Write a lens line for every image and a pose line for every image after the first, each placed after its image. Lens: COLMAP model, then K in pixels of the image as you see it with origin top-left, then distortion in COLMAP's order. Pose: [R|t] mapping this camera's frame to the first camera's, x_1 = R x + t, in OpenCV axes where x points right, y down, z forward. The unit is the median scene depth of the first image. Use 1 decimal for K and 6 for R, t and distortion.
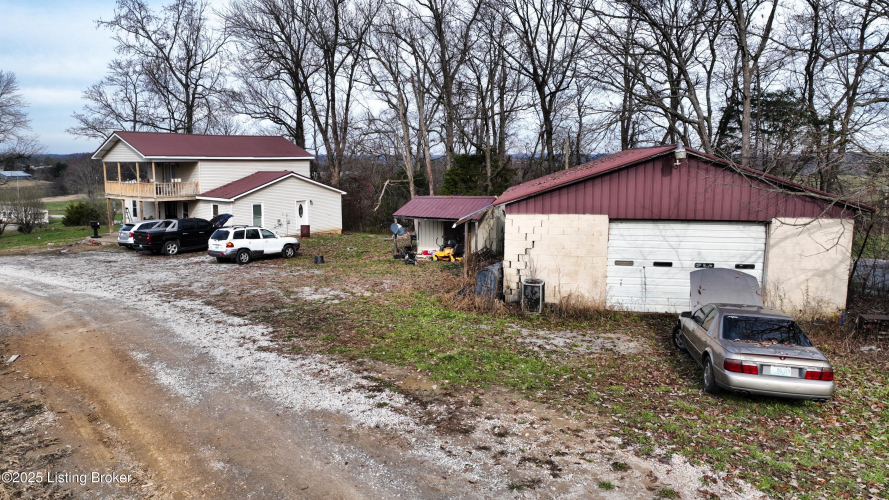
lens RADIAL K [[624.7, 0, 444.5], [0, 624.7, 249.7], [0, 0, 1]] dist [-0.002741, 0.016225]
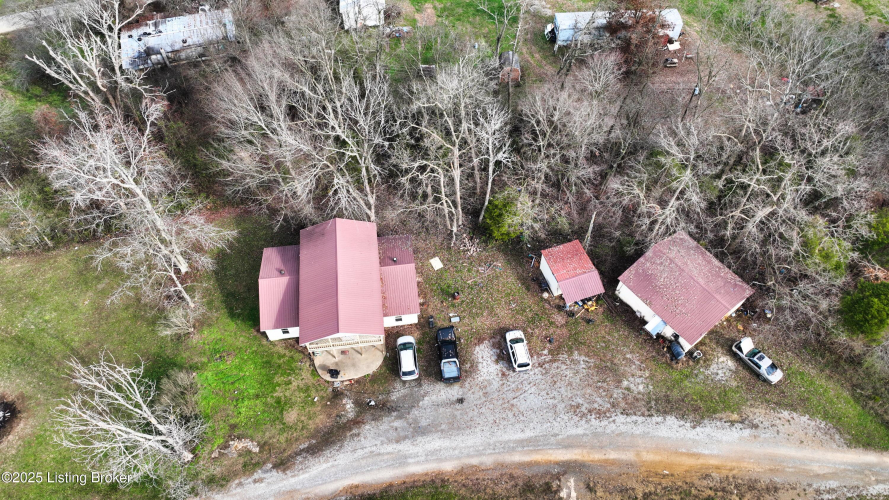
lens RADIAL K [[624.7, 0, 446.1], [0, 624.7, 249.4], [0, 0, 1]] dist [-0.002741, 0.016225]
pose [[0.686783, -0.603568, 0.405012, -1.942236], [0.100311, 0.630577, 0.769617, -3.230704], [-0.719907, -0.487933, 0.493614, 0.554859]]
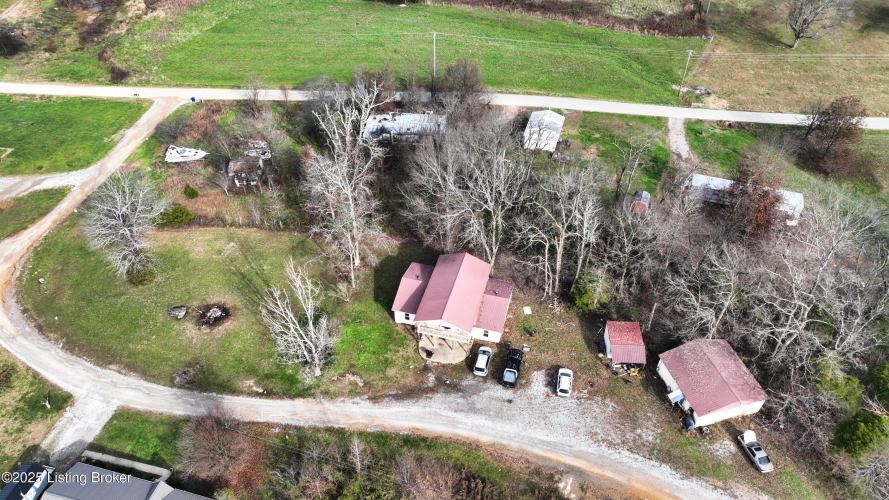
lens RADIAL K [[624.7, 0, 444.7], [0, 624.7, 252.1], [0, 0, 1]] dist [-0.002741, 0.016225]
pose [[0.912255, -0.280964, 0.298077, -2.502986], [0.055292, 0.805489, 0.590026, -3.662122], [-0.405873, -0.521773, 0.750346, -0.916321]]
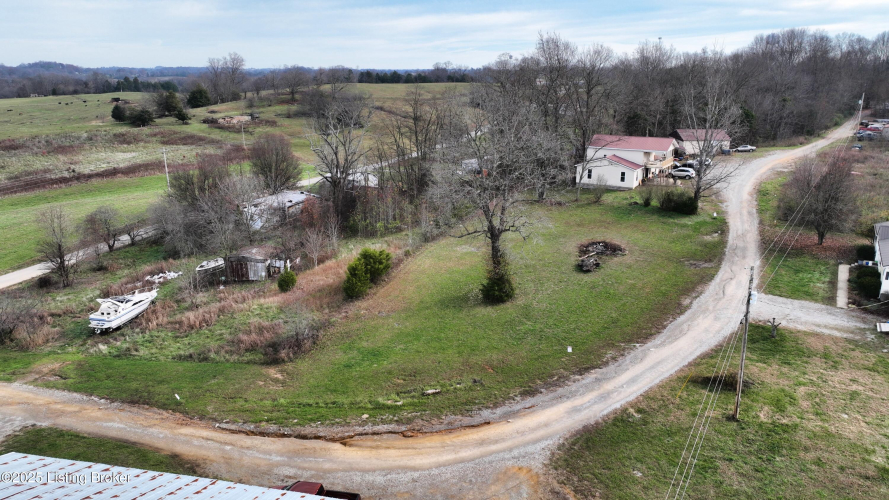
lens RADIAL K [[624.7, 0, 443.6], [0, 624.7, 251.4], [0, 0, 1]] dist [-0.002741, 0.016225]
pose [[-0.129781, -0.275899, 0.952385, -6.759834], [0.143574, 0.945157, 0.293369, -1.458972], [-0.981093, 0.174811, -0.083051, 5.129459]]
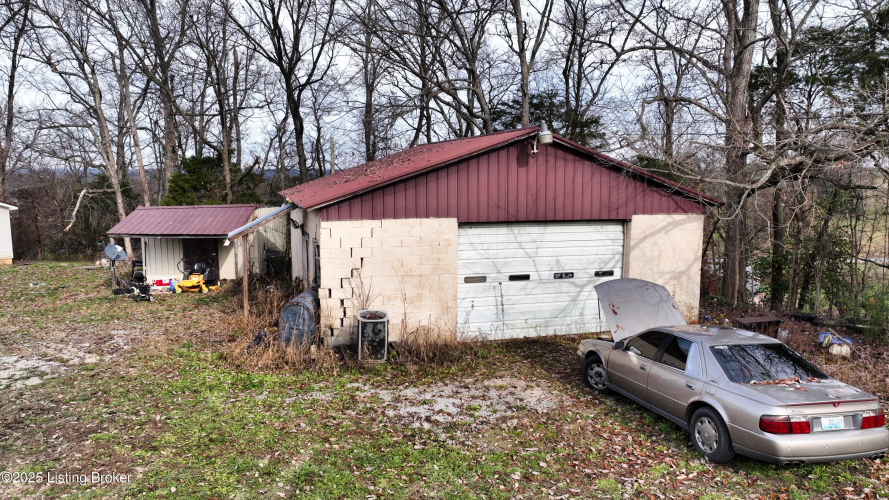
lens RADIAL K [[624.7, 0, 445.2], [0, 624.7, 254.1], [0, 0, 1]] dist [-0.002741, 0.016225]
pose [[0.897446, -0.054362, 0.437763, -0.085569], [0.061810, 0.998084, -0.002772, -0.010749], [-0.436773, 0.029546, 0.899086, 0.330778]]
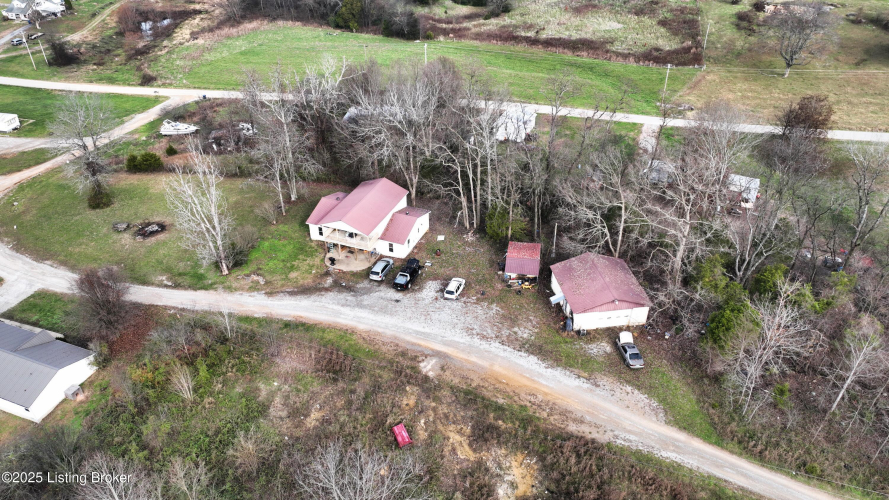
lens RADIAL K [[624.7, 0, 445.2], [0, 624.7, 253.2], [0, 0, 1]] dist [-0.002741, 0.016225]
pose [[0.953146, -0.178744, 0.244056, -1.715201], [0.049305, 0.887770, 0.457639, -2.428638], [-0.298466, -0.424163, 0.854988, -2.173872]]
